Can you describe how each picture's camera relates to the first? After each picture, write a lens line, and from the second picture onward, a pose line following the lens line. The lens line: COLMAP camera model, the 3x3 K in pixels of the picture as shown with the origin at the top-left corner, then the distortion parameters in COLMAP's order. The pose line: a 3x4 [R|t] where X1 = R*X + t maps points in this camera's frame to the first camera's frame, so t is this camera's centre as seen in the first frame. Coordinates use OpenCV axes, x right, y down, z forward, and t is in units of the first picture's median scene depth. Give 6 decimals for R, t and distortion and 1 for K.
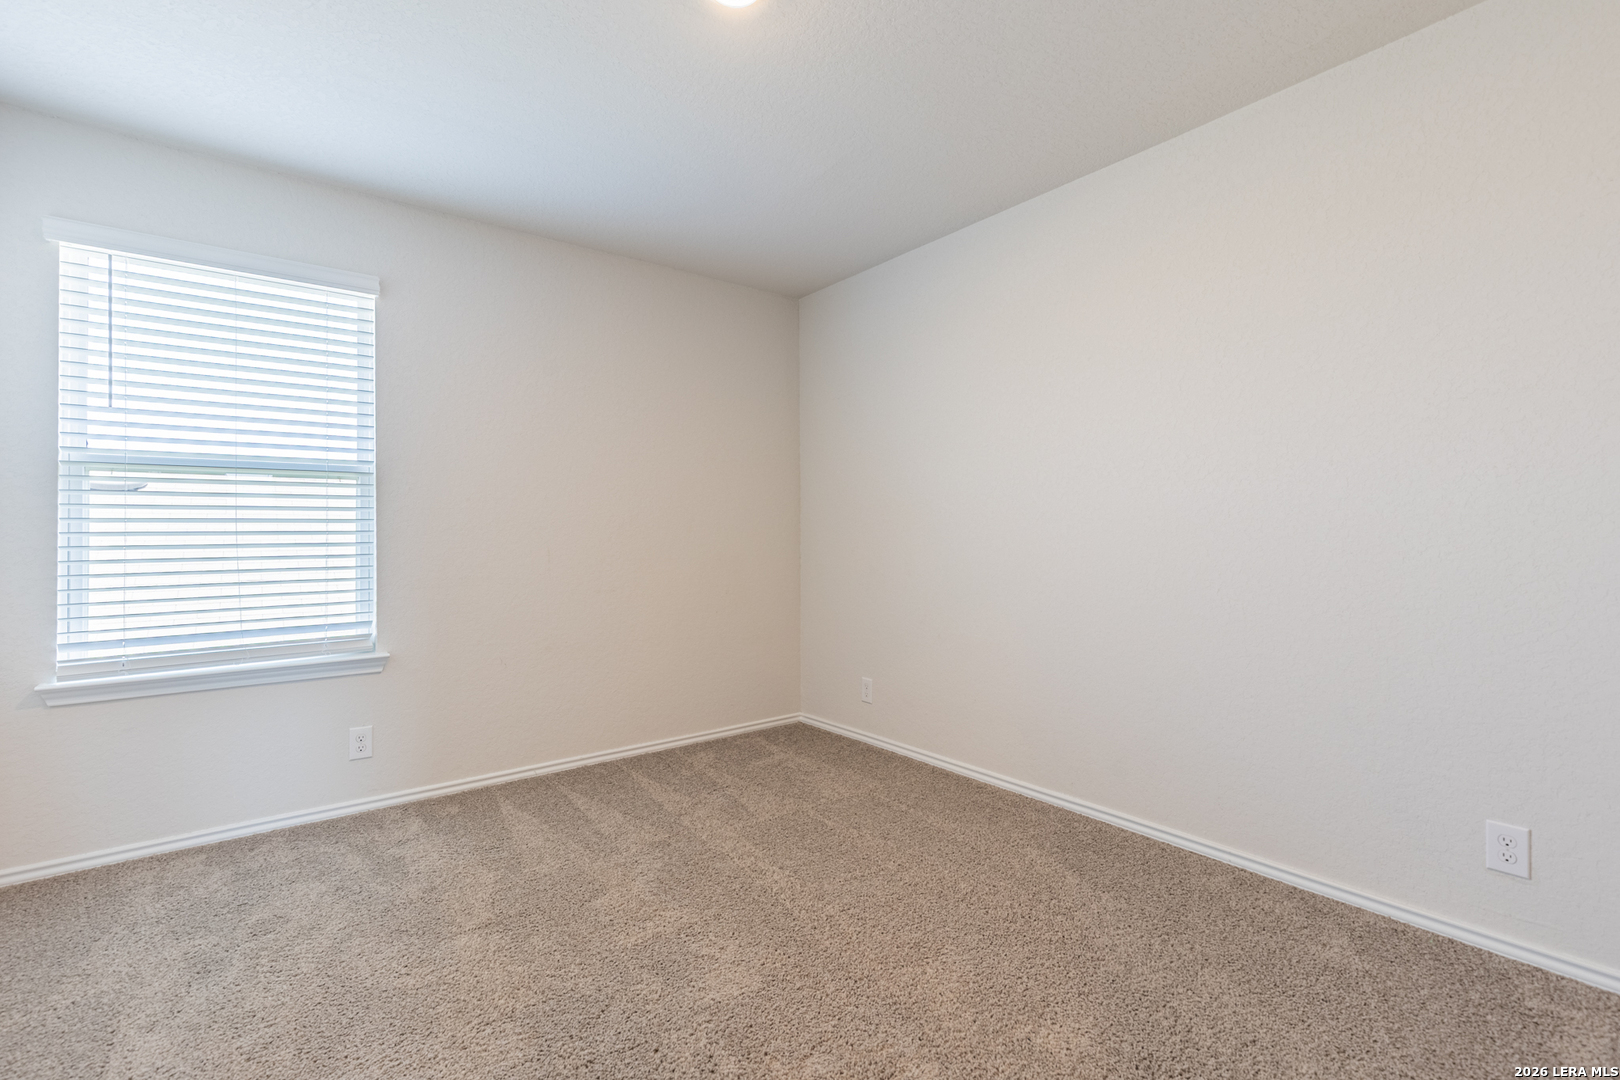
lens RADIAL K [[763.6, 0, 810.1], [0, 763.6, 533.1], [0, 0, 1]] dist [0.002882, 0.000290]
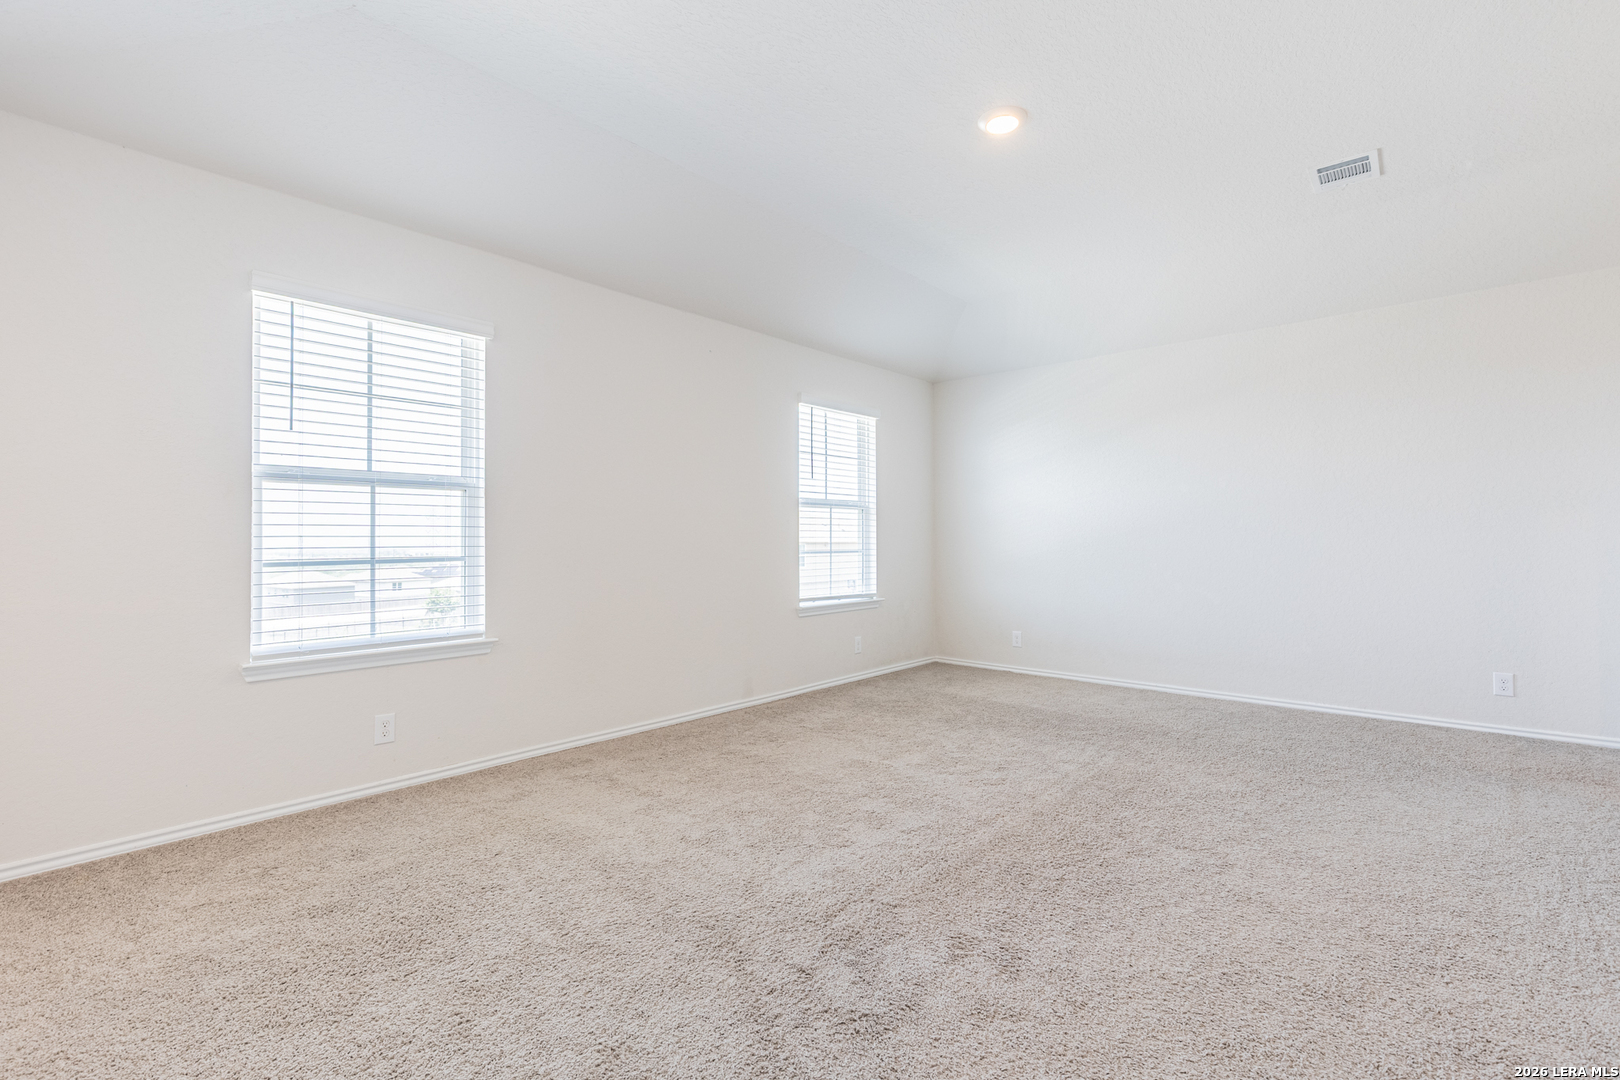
lens RADIAL K [[720.5, 0, 812.5], [0, 720.5, 549.1], [0, 0, 1]] dist [0.009140, -0.002988]
pose [[0.988544, 0.001401, 0.150929, -0.242122], [-0.003450, 0.999905, 0.013316, 0.001599], [-0.150896, -0.013684, 0.988455, -0.199305]]
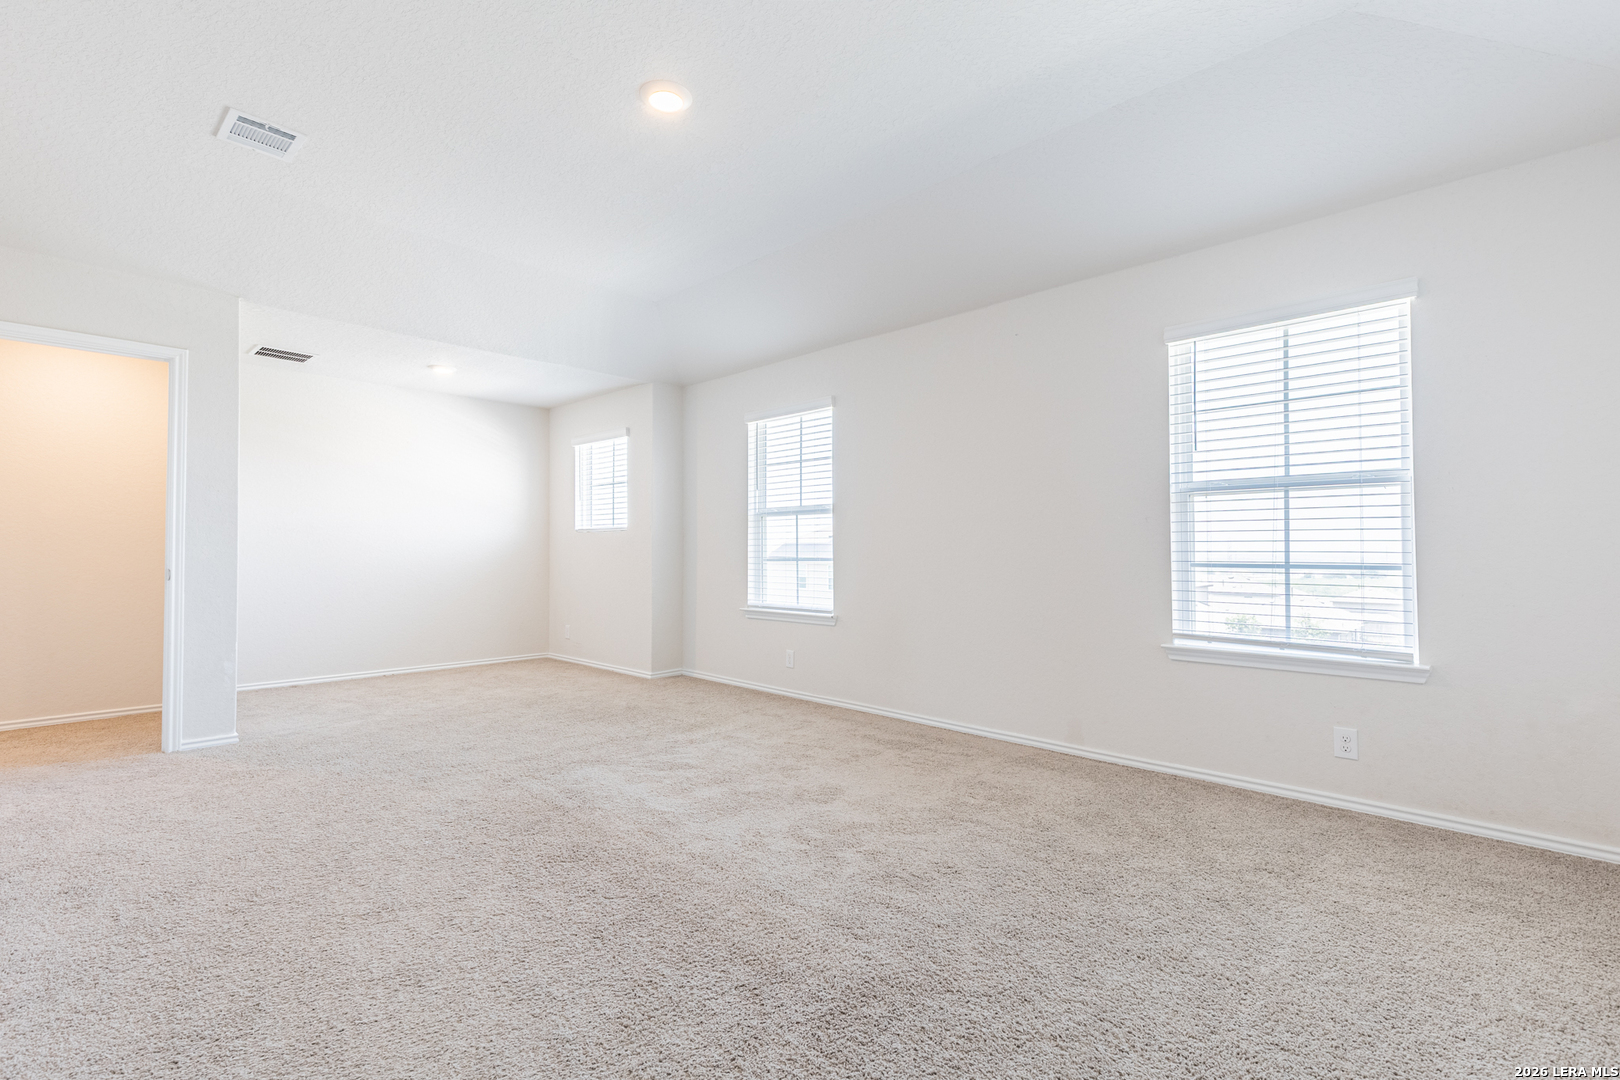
lens RADIAL K [[666.8, 0, 813.5], [0, 666.8, 544.4], [0, 0, 1]] dist [-0.007441, 0.000050]
pose [[0.152110, 0.002343, -0.988361, 0.156673], [0.003077, 0.999991, 0.002844, -0.000597], [0.988359, -0.003474, 0.152101, 0.120100]]
